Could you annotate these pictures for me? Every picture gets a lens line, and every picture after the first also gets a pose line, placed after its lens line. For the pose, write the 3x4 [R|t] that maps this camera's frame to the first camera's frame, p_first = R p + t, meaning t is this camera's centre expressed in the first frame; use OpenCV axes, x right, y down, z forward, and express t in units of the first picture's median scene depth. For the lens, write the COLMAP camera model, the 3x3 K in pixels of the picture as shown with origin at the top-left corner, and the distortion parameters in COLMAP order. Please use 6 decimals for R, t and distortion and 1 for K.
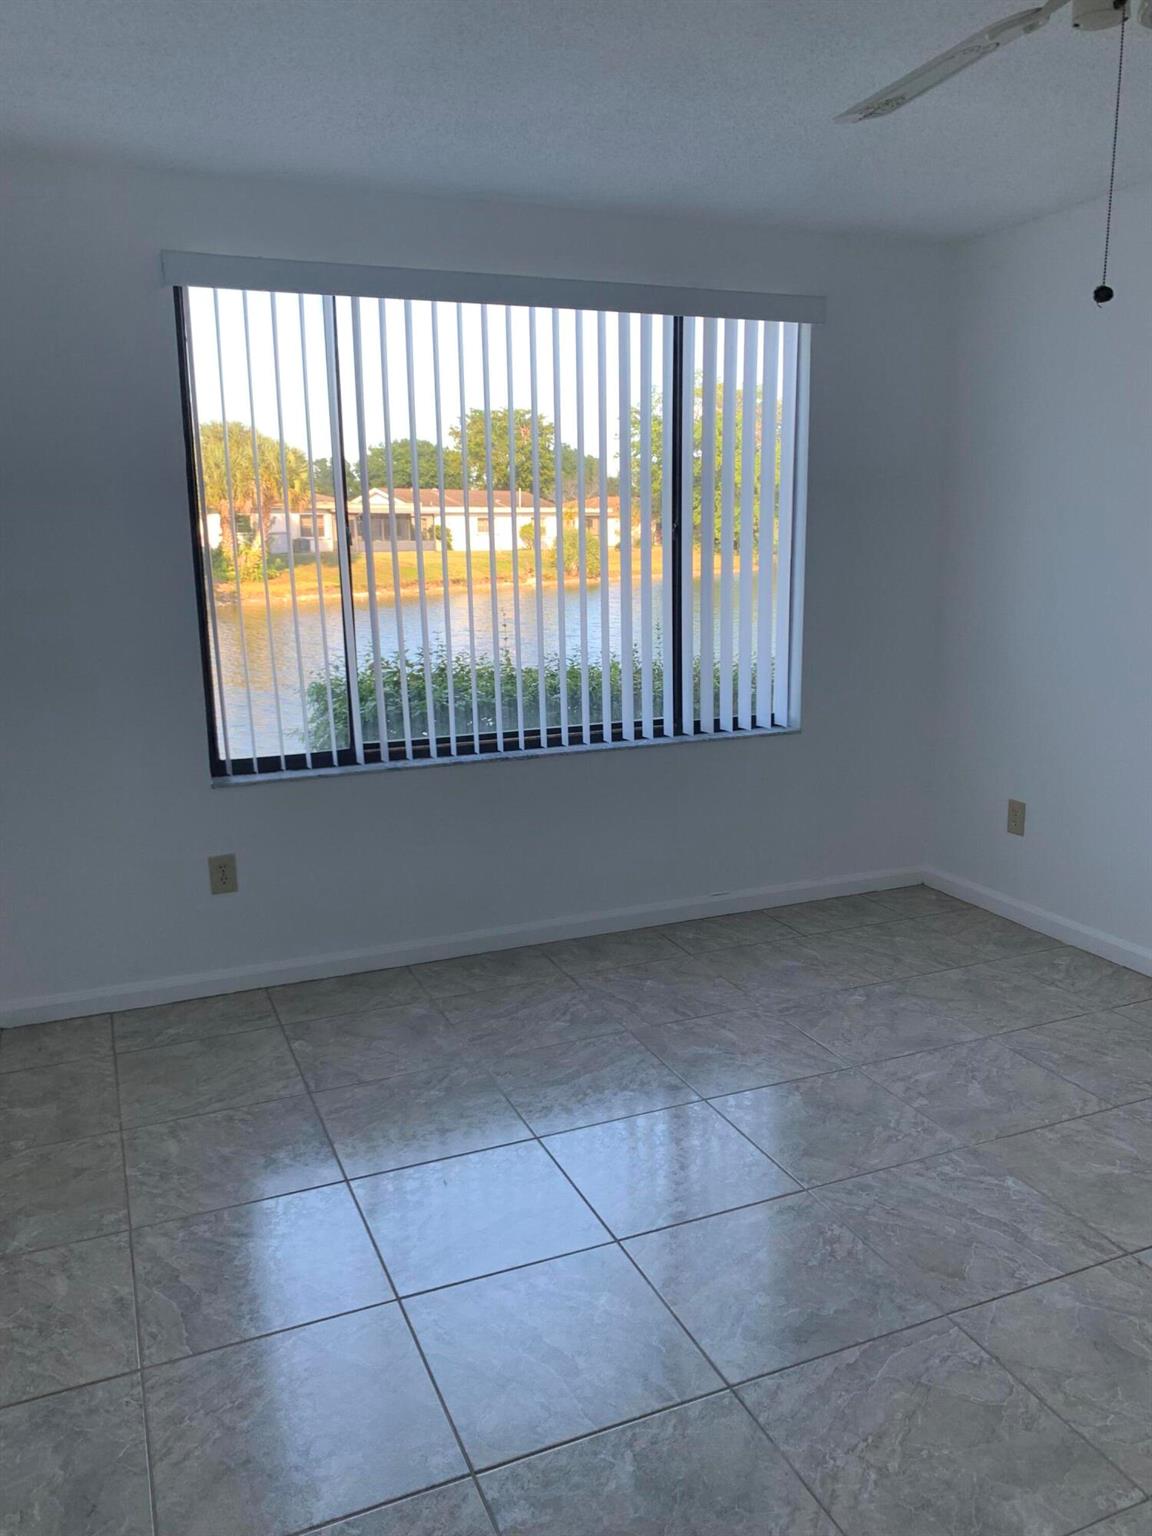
lens RADIAL K [[1204.6, 0, 571.1], [0, 1204.6, 774.0], [0, 0, 1]] dist [0.058436, -0.039023]
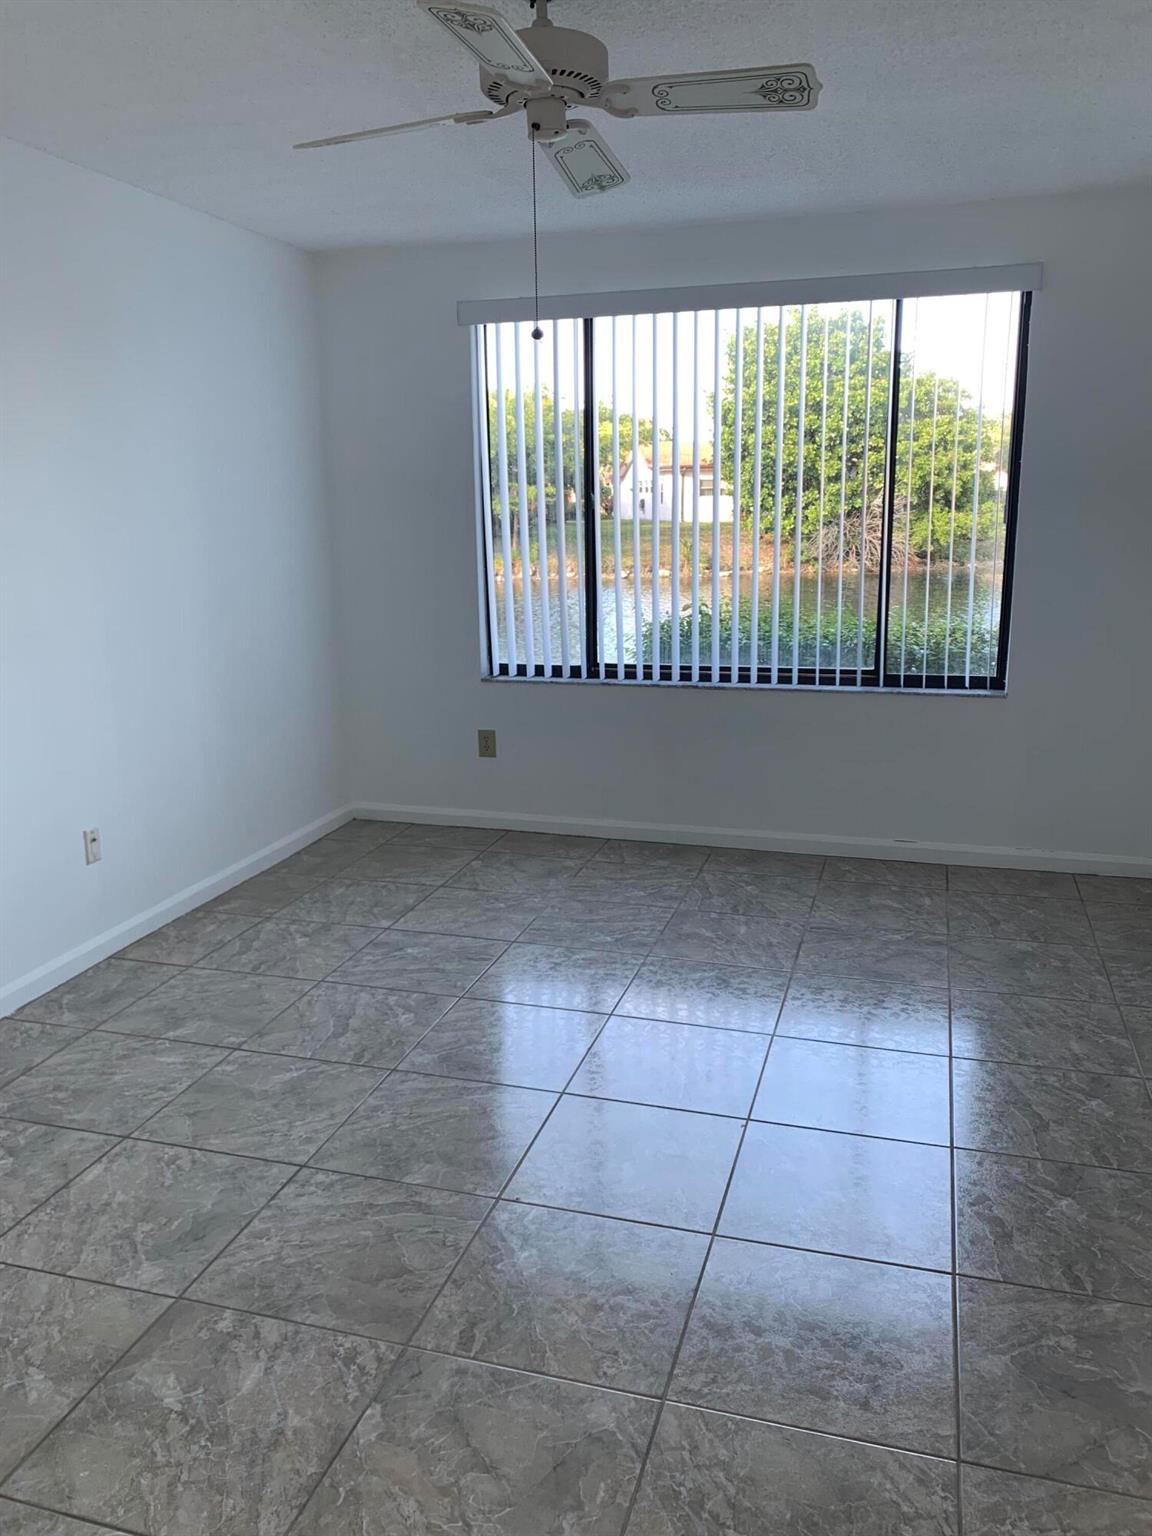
lens RADIAL K [[1167.3, 0, 565.2], [0, 1167.3, 777.6], [0, 0, 1]] dist [0.202042, -0.533794]
pose [[0.739561, 0.145153, -0.657252, 0.689397], [-0.132050, 0.988784, 0.069785, 0.015012], [0.660009, 0.035180, 0.750433, 0.038138]]
